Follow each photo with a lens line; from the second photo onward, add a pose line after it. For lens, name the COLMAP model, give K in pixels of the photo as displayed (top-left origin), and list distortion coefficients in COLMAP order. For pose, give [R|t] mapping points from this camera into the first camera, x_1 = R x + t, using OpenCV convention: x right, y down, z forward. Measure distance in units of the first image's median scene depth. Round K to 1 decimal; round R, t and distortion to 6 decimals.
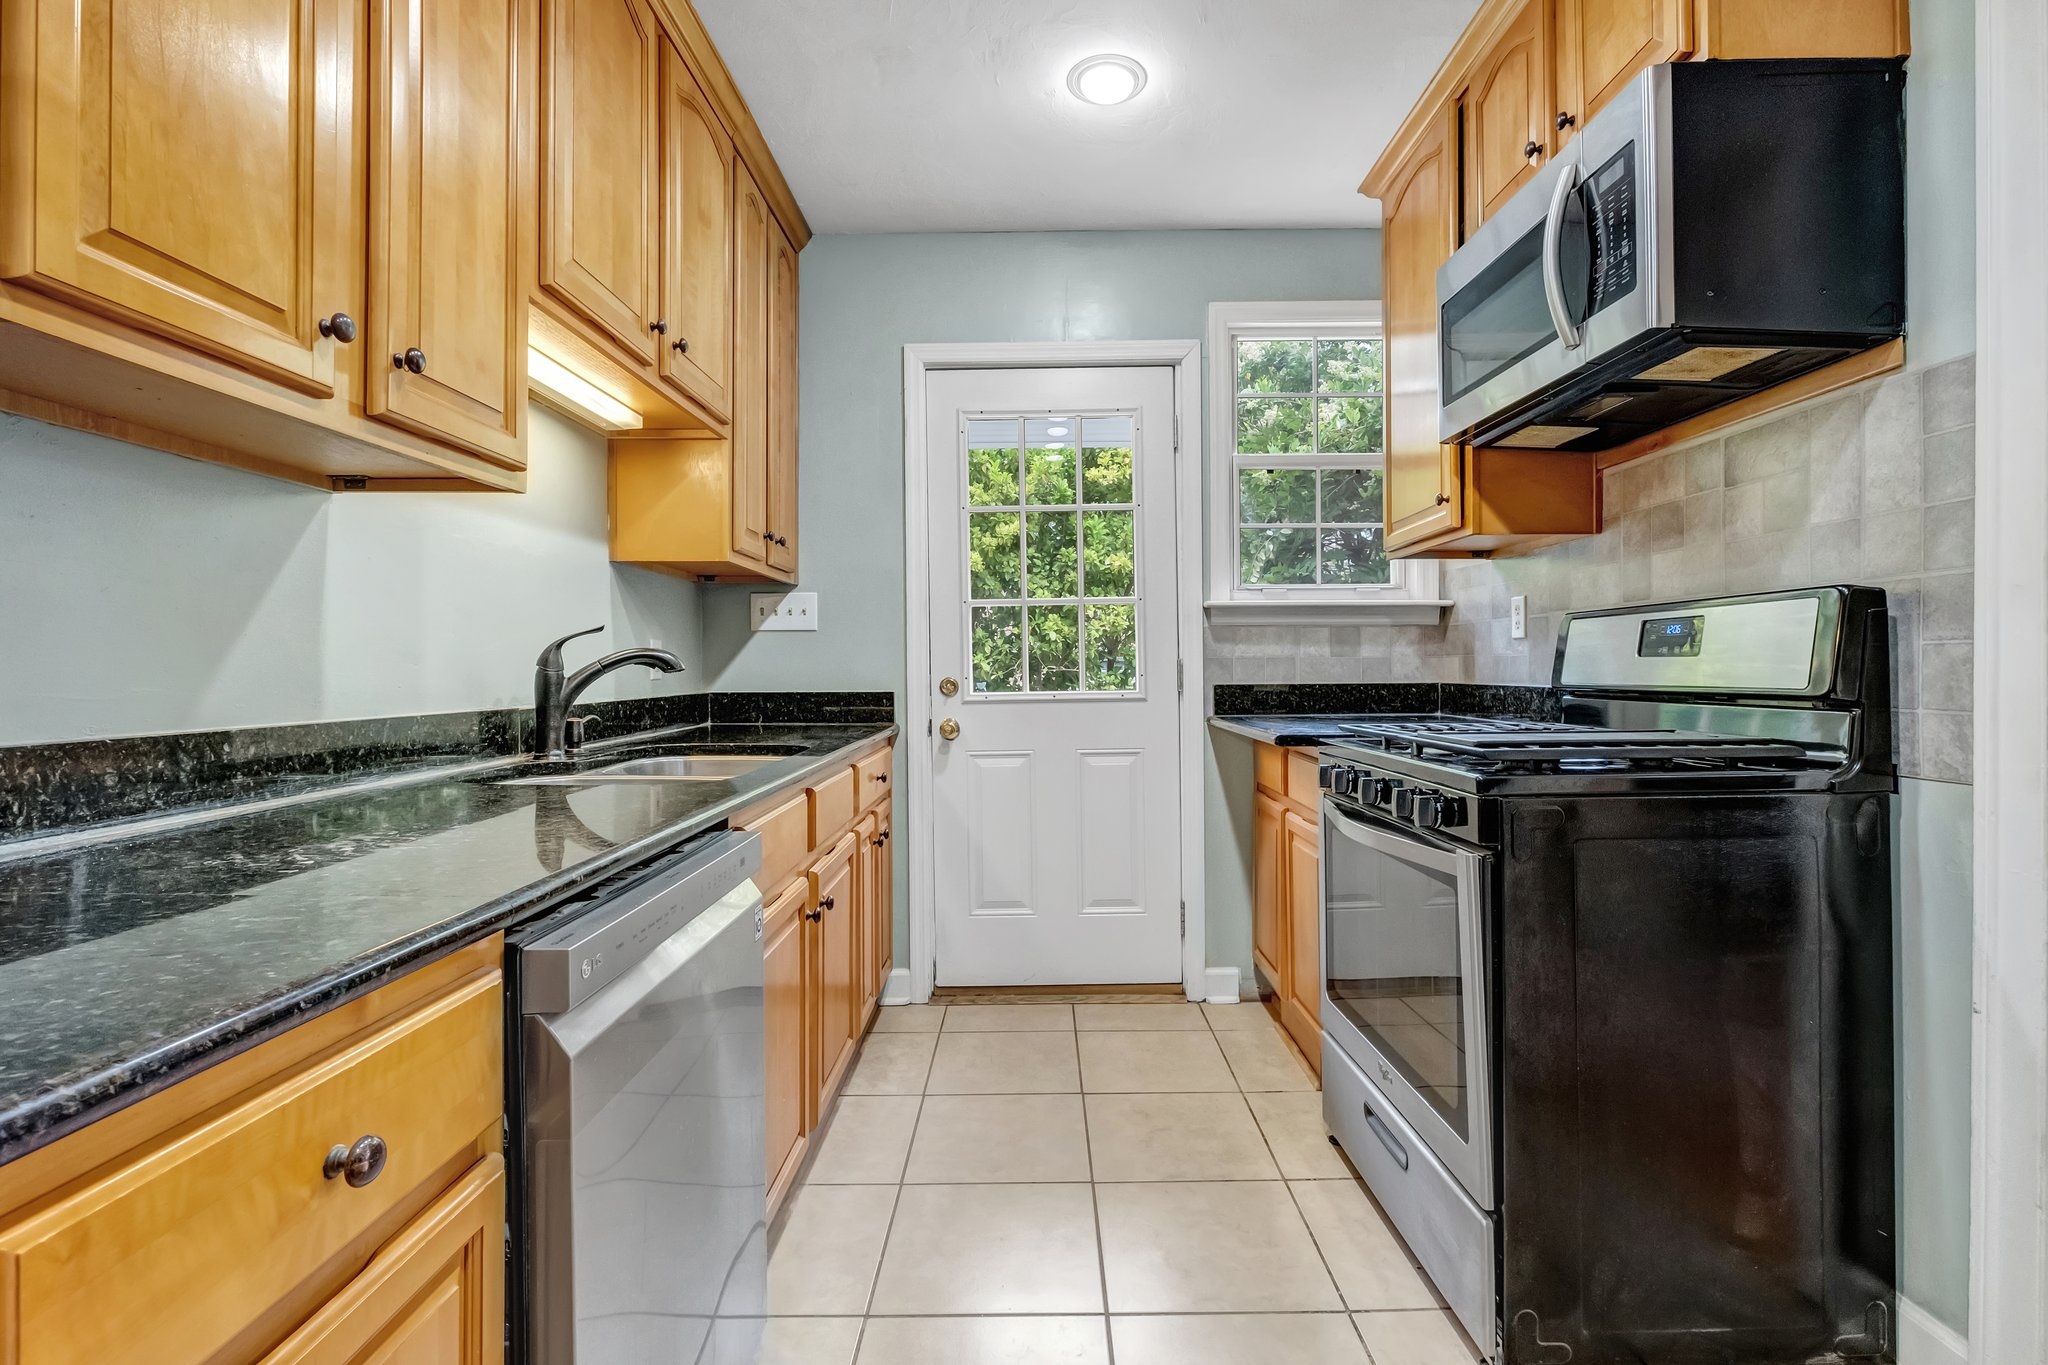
lens RADIAL K [[940.2, 0, 1027.2], [0, 940.2, 669.8], [0, 0, 1]] dist [-0.000936, 0.000020]
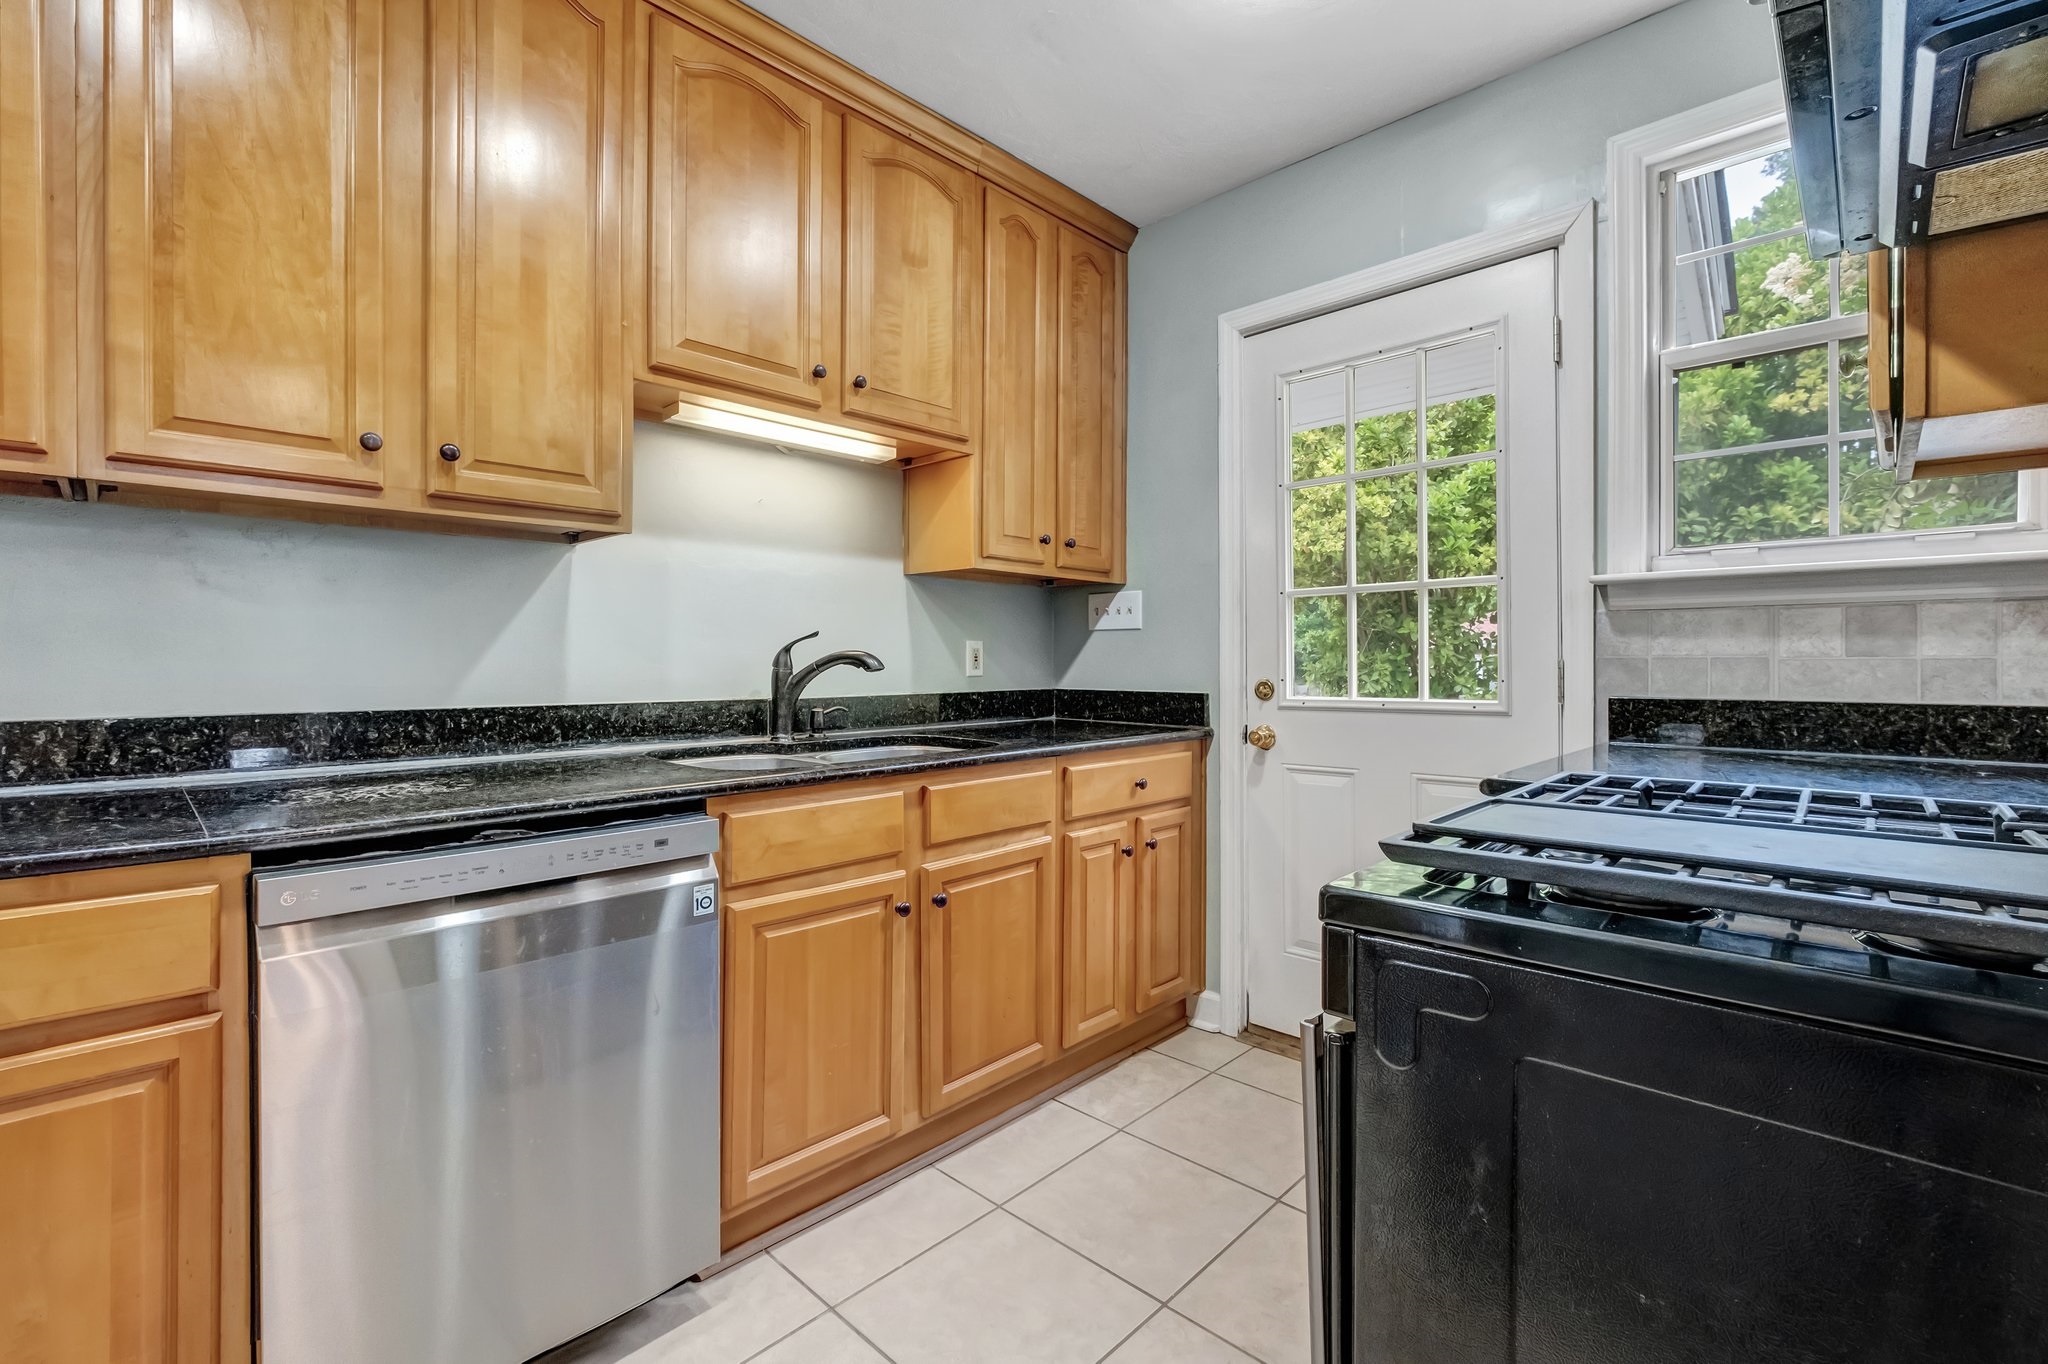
lens RADIAL K [[894.0, 0, 1022.9], [0, 894.0, 666.7], [0, 0, 1]] dist [-0.006835, 0.001356]
pose [[0.721168, 0.009436, -0.692696, 0.341504], [-0.006122, 0.999955, 0.007248, -0.008326], [0.692733, -0.000987, 0.721193, 0.239171]]
